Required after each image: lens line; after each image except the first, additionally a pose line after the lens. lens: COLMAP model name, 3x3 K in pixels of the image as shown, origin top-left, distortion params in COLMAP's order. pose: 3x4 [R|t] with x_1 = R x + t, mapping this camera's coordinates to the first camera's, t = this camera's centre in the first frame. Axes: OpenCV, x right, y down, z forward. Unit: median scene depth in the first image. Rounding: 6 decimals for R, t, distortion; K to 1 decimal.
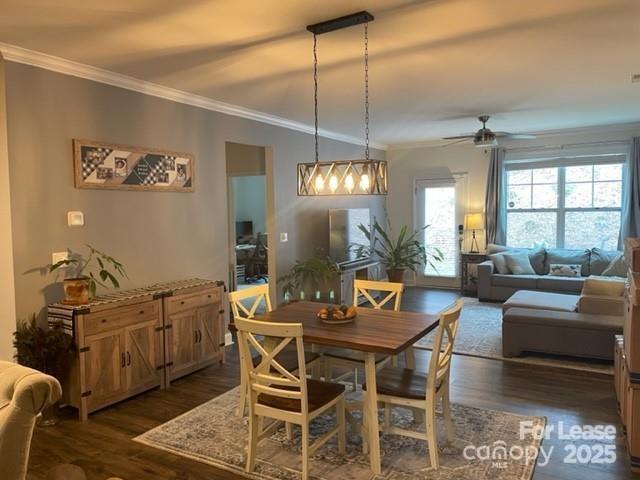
lens RADIAL K [[485.8, 0, 317.3], [0, 485.8, 243.0], [0, 0, 1]] dist [0.090533, -0.001977]
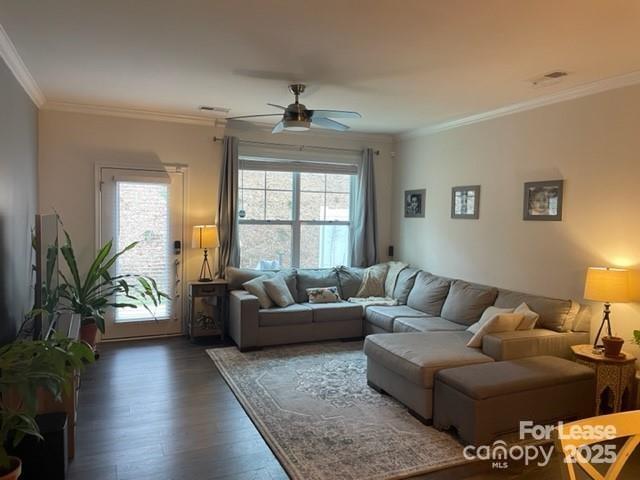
lens RADIAL K [[485.8, 0, 316.7], [0, 485.8, 239.5], [0, 0, 1]] dist [0.090533, -0.001977]
pose [[0.574050, -0.017123, 0.818641, -0.167474], [0.031382, 0.999507, -0.001099, -0.035278], [-0.818218, 0.026322, 0.574305, 0.493394]]
